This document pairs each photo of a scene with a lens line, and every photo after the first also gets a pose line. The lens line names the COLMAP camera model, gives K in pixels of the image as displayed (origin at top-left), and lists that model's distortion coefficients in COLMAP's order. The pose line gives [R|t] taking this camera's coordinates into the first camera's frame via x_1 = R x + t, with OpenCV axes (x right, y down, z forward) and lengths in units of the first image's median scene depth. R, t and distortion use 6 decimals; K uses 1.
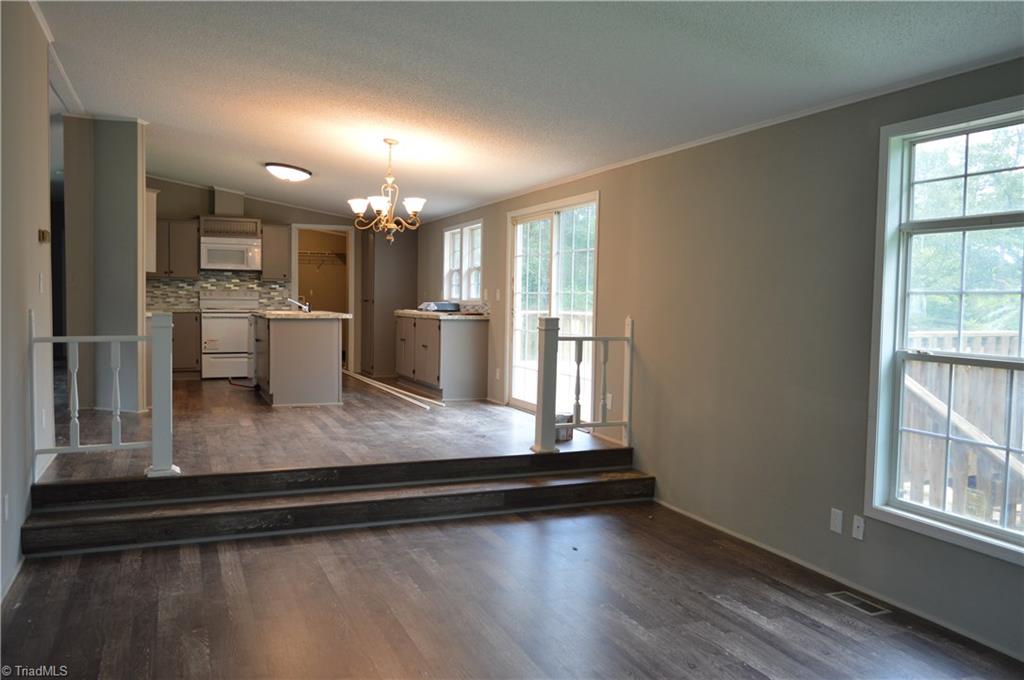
lens RADIAL K [[807.1, 0, 512.0], [0, 807.1, 340.0], [0, 0, 1]] dist [-0.017129, -0.006590]
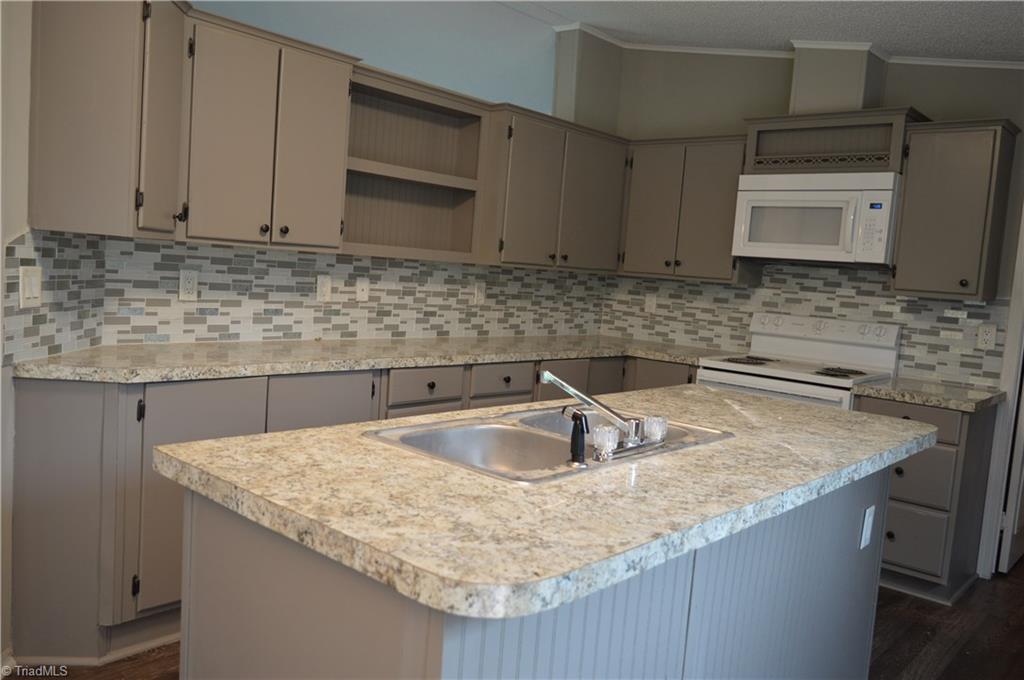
lens RADIAL K [[807.1, 0, 512.0], [0, 807.1, 340.0], [0, 0, 1]] dist [-0.017129, -0.006590]
pose [[0.431618, 0.098799, -0.896629, -0.097450], [-0.111890, 0.992171, 0.055465, -0.075684], [0.895090, 0.076384, 0.439294, 0.964503]]
